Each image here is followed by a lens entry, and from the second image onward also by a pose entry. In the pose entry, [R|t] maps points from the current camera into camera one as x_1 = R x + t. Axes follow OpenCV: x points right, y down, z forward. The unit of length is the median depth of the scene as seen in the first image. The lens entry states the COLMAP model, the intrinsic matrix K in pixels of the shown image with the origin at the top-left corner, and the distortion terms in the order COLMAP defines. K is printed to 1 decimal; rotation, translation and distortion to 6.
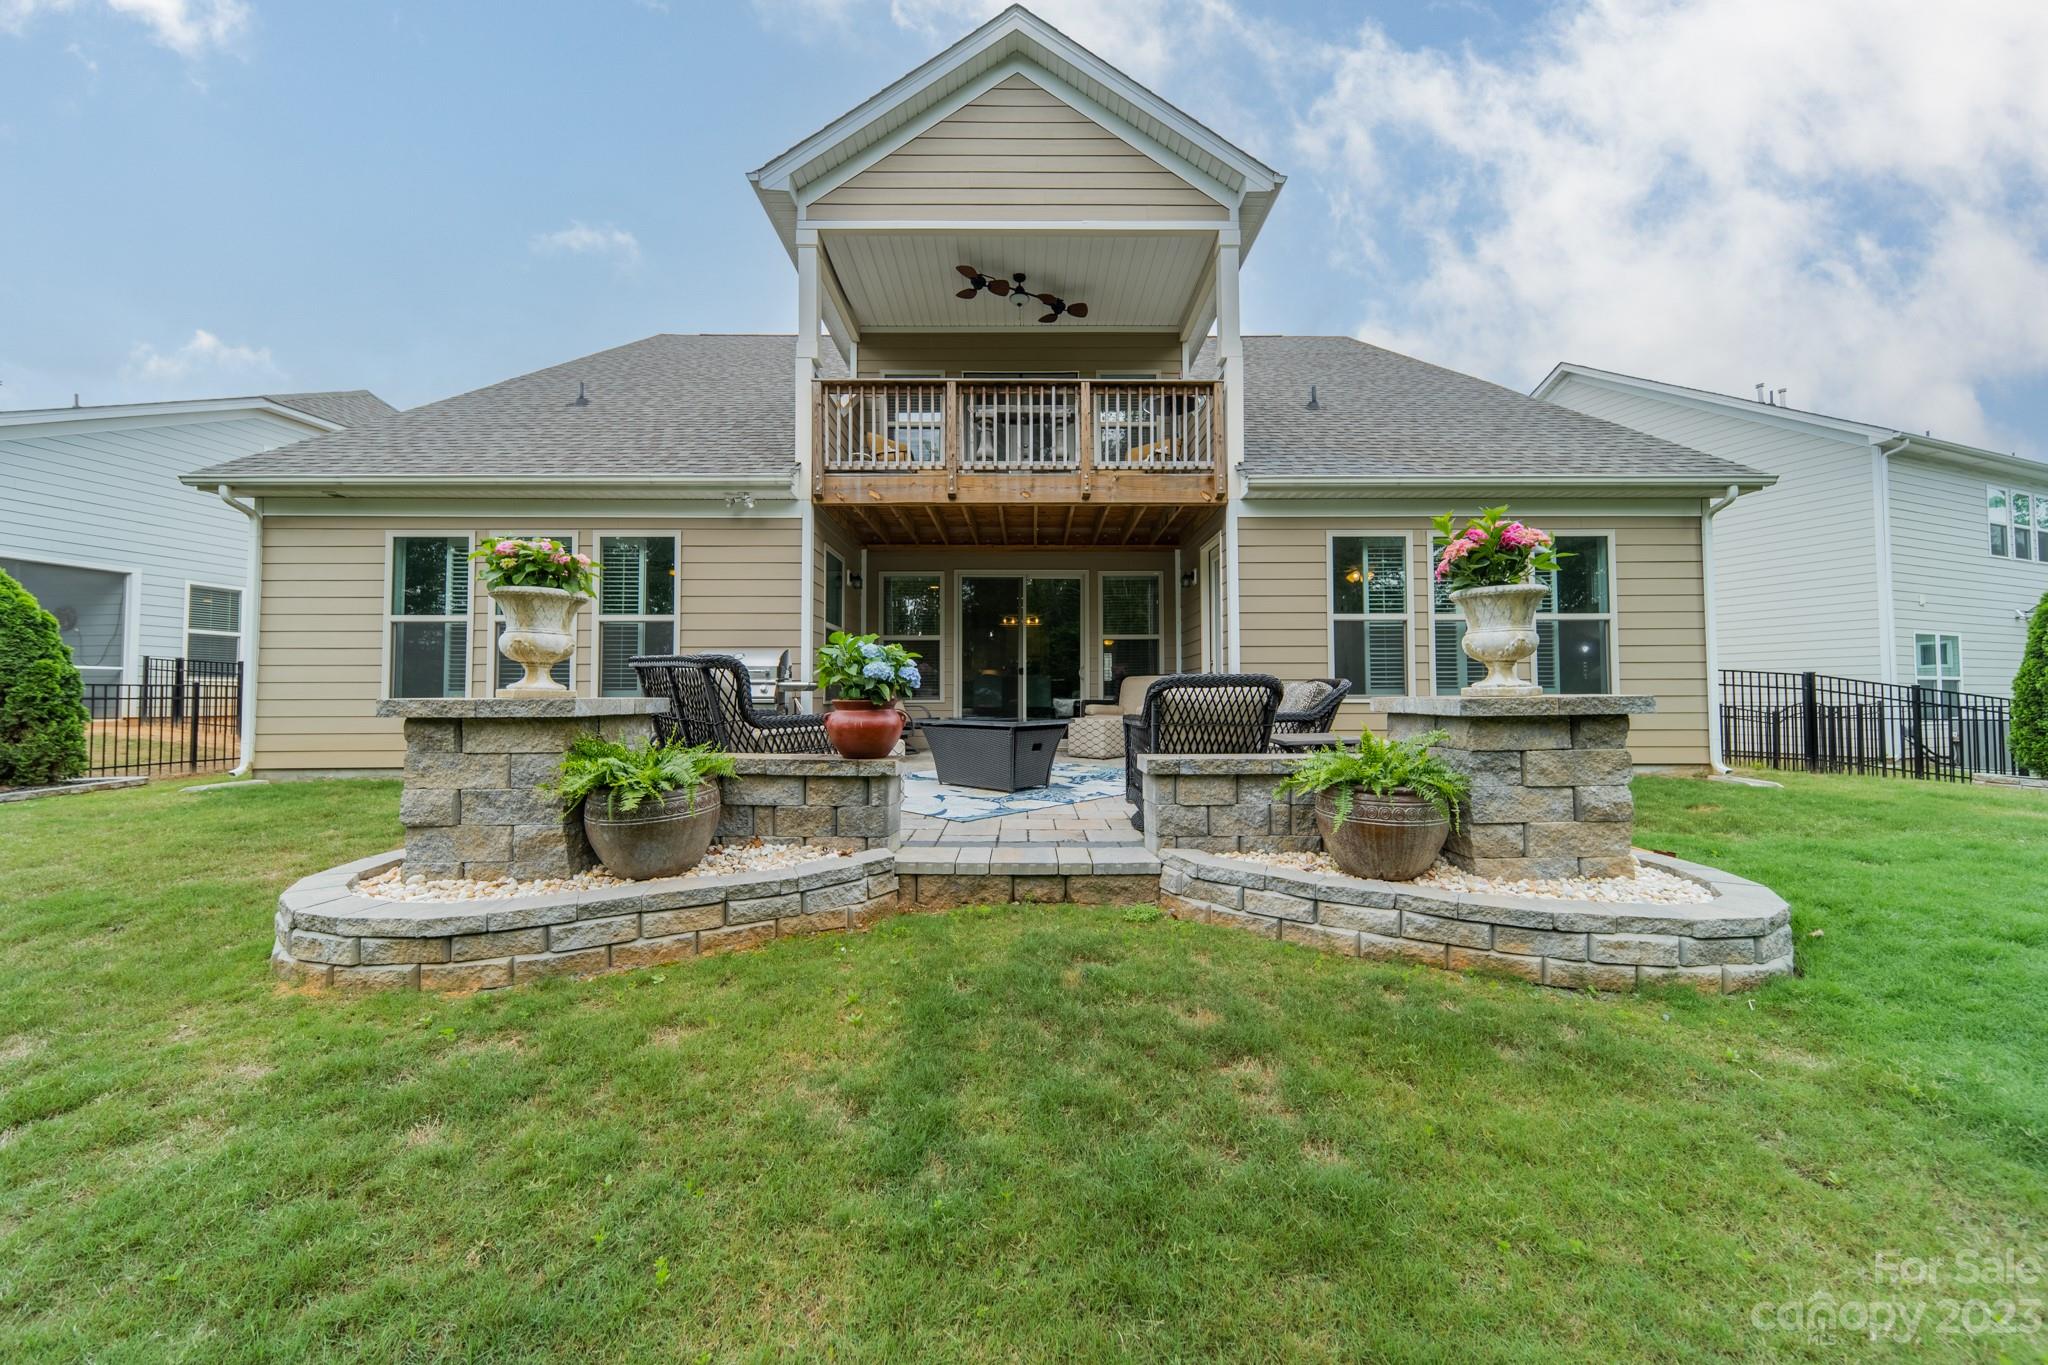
lens RADIAL K [[732.4, 0, 1024.6], [0, 732.4, 676.8], [0, 0, 1]] dist [0.008511, -0.000295]
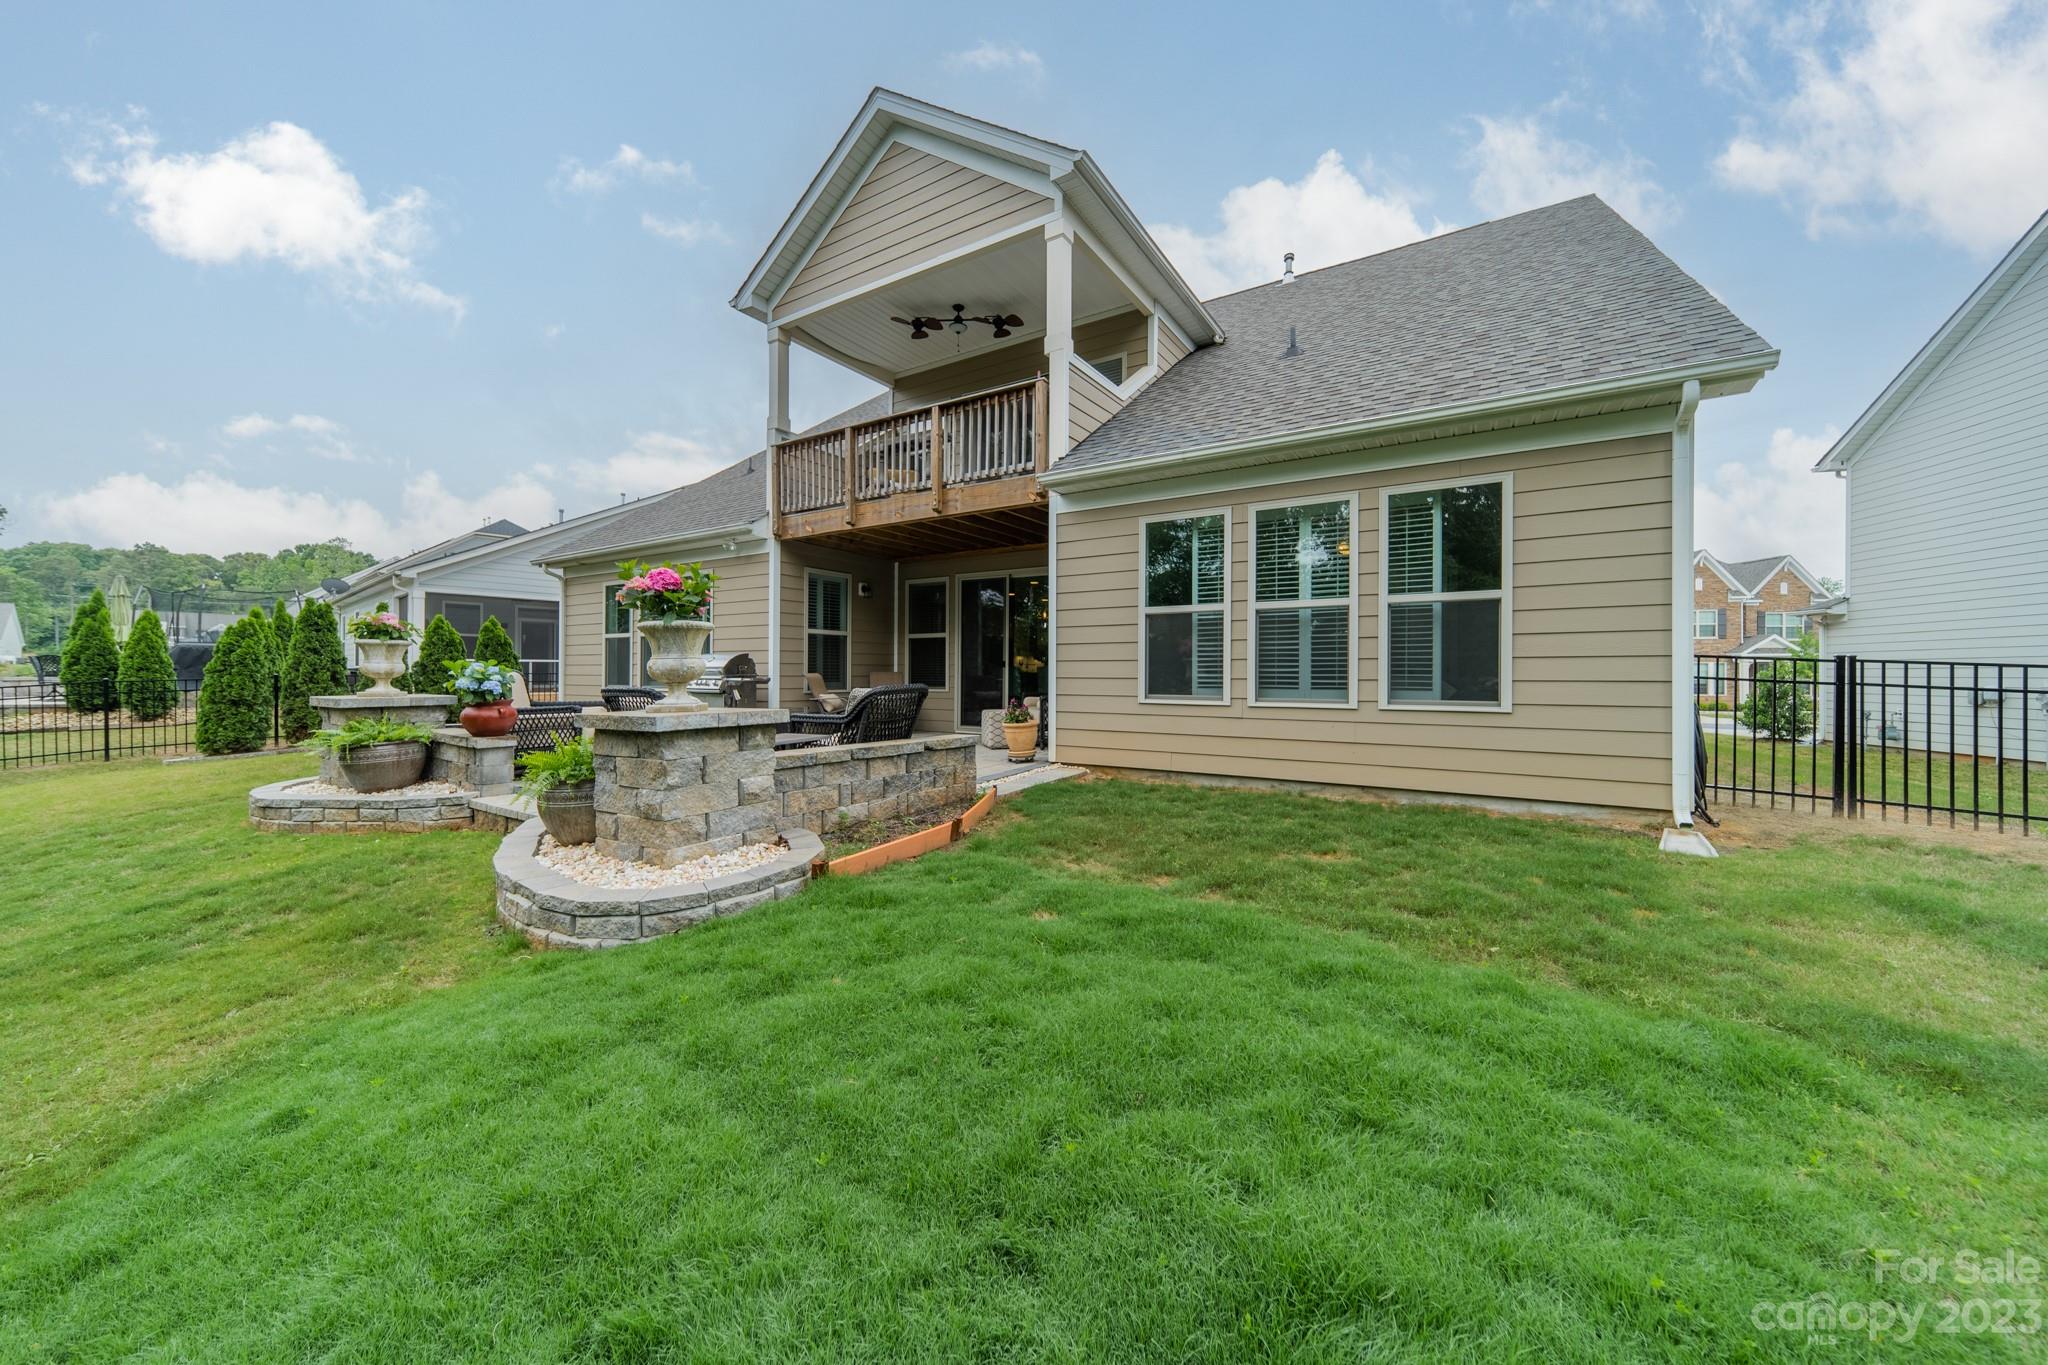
lens RADIAL K [[732.4, 0, 1017.5], [0, 732.4, 675.0], [0, 0, 1]] dist [0.008511, -0.000295]
pose [[0.837288, 0.005479, -0.546734, 0.786244], [0.010947, 0.999581, 0.026781, -0.026439], [0.546652, -0.028409, 0.836878, 0.132272]]
